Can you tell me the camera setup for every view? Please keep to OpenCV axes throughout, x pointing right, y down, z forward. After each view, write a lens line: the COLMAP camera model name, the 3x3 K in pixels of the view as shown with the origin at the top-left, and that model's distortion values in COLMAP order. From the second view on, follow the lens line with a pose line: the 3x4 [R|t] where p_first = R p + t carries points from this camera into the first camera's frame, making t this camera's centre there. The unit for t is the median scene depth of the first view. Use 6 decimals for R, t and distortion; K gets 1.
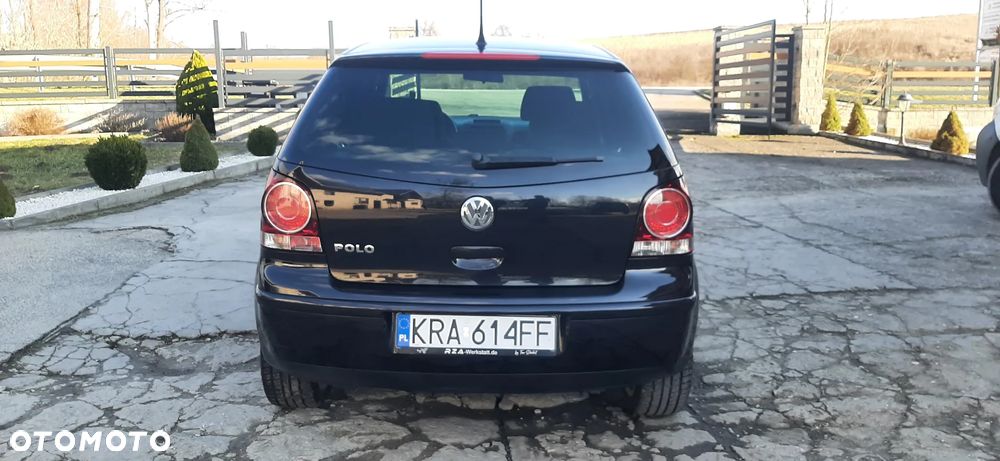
lens RADIAL K [[775.7, 0, 491.6], [0, 775.7, 214.8], [0, 0, 1]] dist [0.081482, -0.155146]
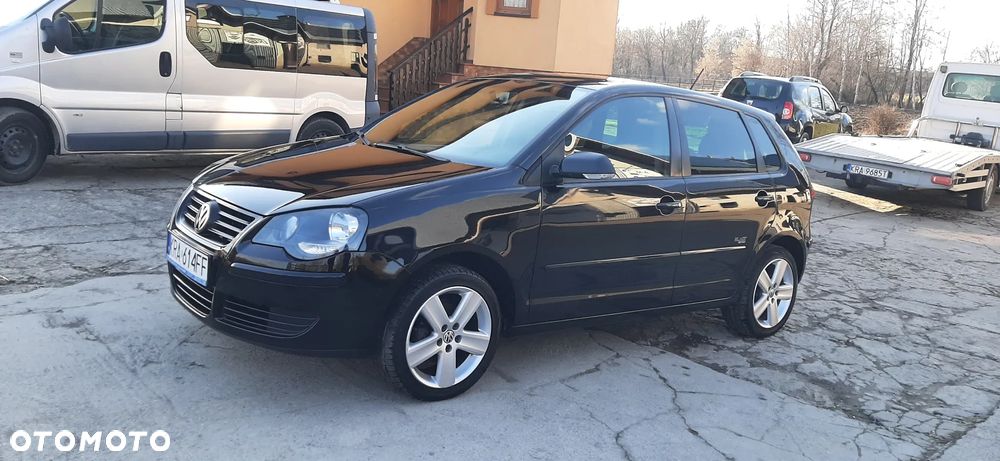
lens RADIAL K [[775.7, 0, 500.6], [0, 775.7, 229.1], [0, 0, 1]] dist [0.081482, -0.155146]
pose [[-0.627679, -0.207322, 0.750358, -1.111852], [0.034928, 0.955414, 0.293196, -0.461792], [-0.777688, 0.210242, -0.592452, 2.413458]]
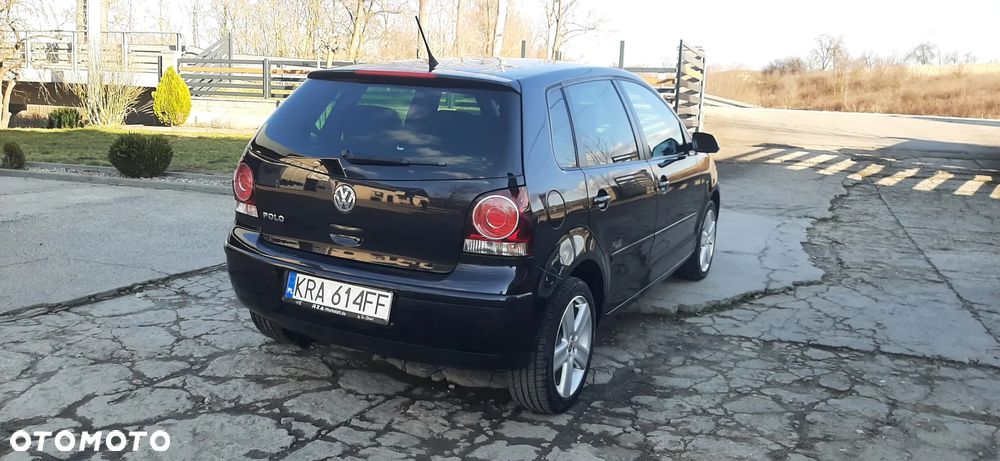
lens RADIAL K [[775.7, 0, 491.3], [0, 775.7, 218.5], [0, 0, 1]] dist [0.081482, -0.155146]
pose [[0.881900, 0.111581, -0.458041, 0.632073], [-0.119730, 0.992742, 0.011311, -0.011287], [0.455979, 0.044866, 0.888859, 0.006023]]
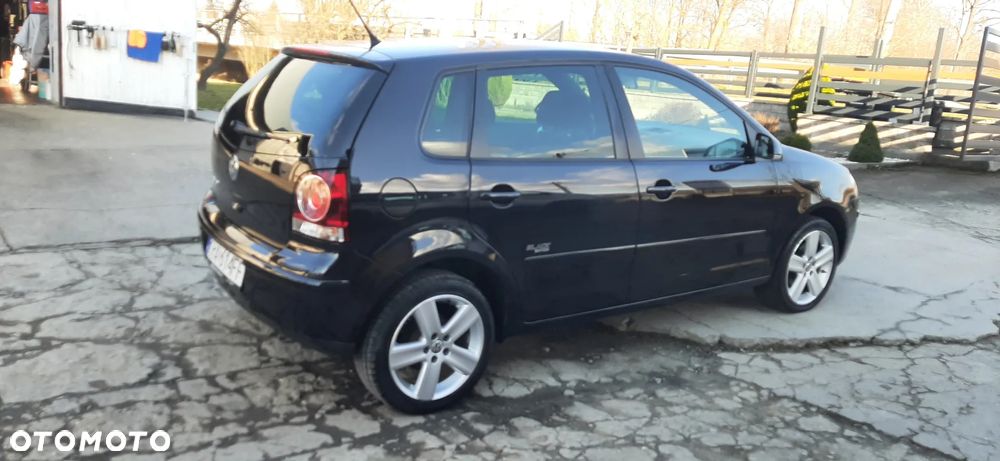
lens RADIAL K [[775.7, 0, 511.7], [0, 775.7, 212.5], [0, 0, 1]] dist [0.081482, -0.155146]
pose [[0.576516, 0.199753, -0.792293, 1.090753], [-0.208416, 0.973533, 0.093792, -0.125319], [0.790058, 0.111054, 0.602889, 0.486543]]
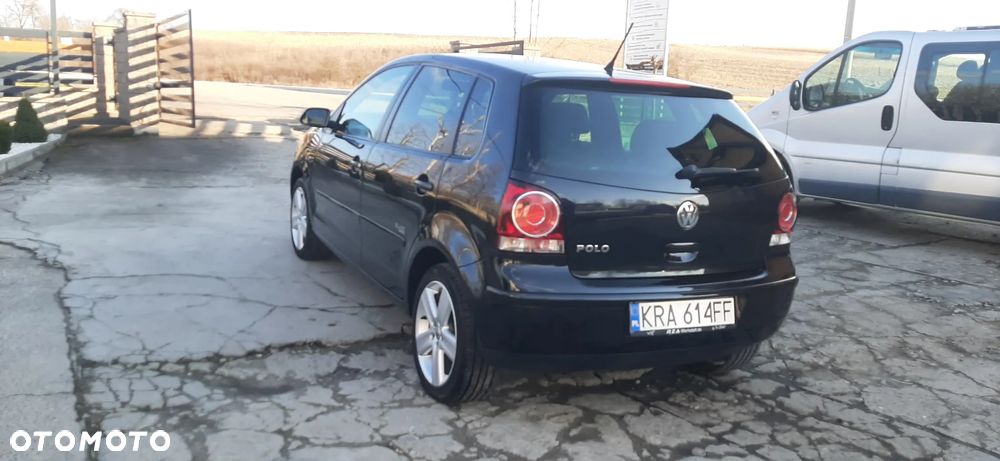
lens RADIAL K [[775.7, 0, 494.0], [0, 775.7, 224.1], [0, 0, 1]] dist [0.081482, -0.155146]
pose [[0.894499, -0.026562, 0.446281, -0.690659], [0.021212, 0.999631, 0.016979, -0.012625], [-0.446567, -0.005721, 0.894732, 0.042956]]
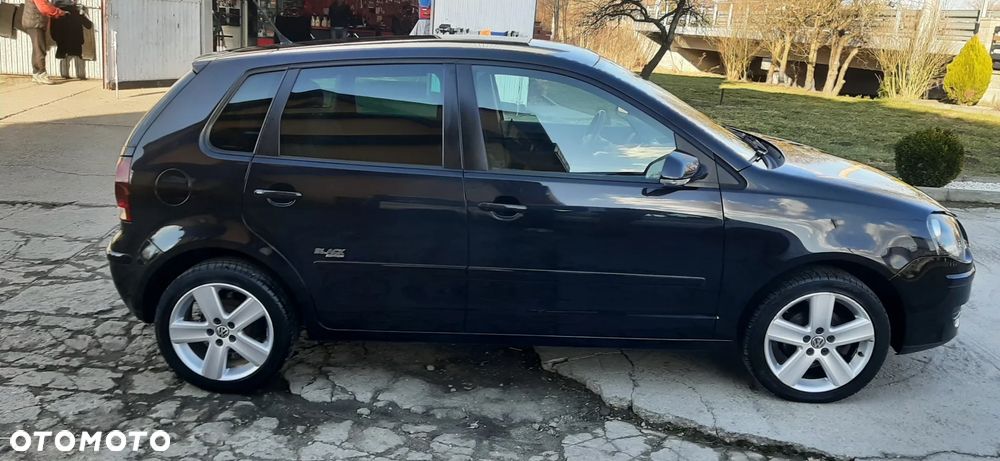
lens RADIAL K [[817.3, 0, 497.7], [0, 817.3, 229.0], [0, 0, 1]] dist [0.038752, -0.048118]
pose [[-0.050725, 0.247790, -0.967485, 1.306916], [-0.201528, 0.946265, 0.252921, -0.339058], [0.978168, 0.207805, 0.001937, 1.404807]]
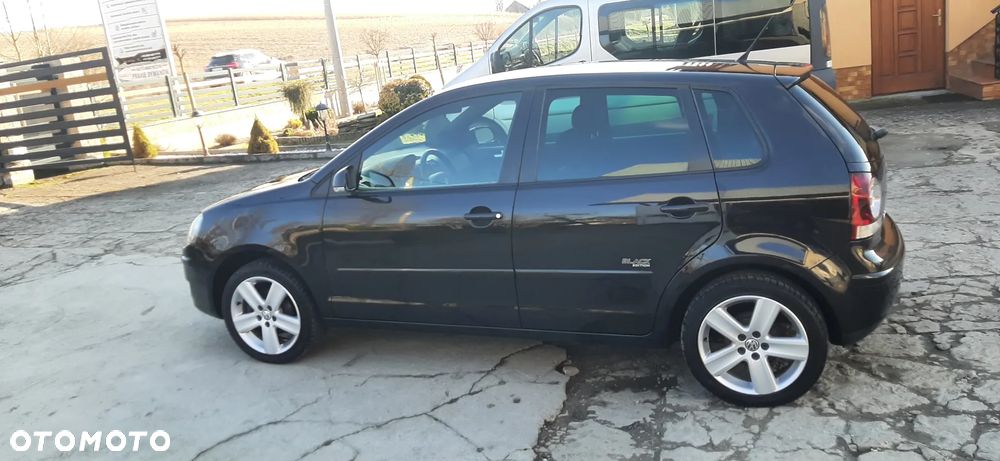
lens RADIAL K [[775.7, 0, 496.5], [0, 775.7, 227.1], [0, 0, 1]] dist [0.081482, -0.155146]
pose [[0.357480, -0.249722, 0.899915, -1.356703], [0.261183, 0.951872, 0.160388, -0.270787], [-0.896656, 0.177707, 0.405498, 0.897015]]
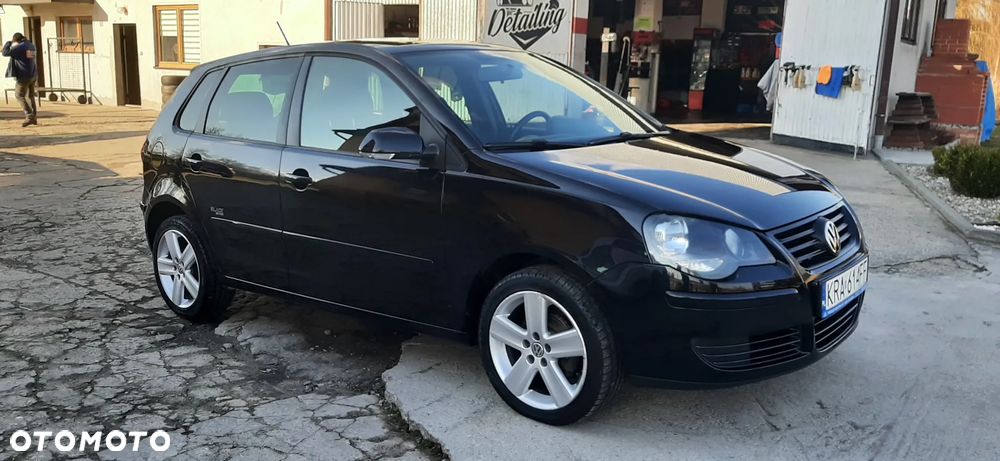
lens RADIAL K [[817.3, 0, 473.4], [0, 817.3, 213.9], [0, 0, 1]] dist [0.038752, -0.048118]
pose [[-0.658040, 0.128015, -0.742021, 0.999366], [-0.124962, 0.953211, 0.275269, -0.413522], [0.742541, 0.273863, -0.611254, 2.360319]]
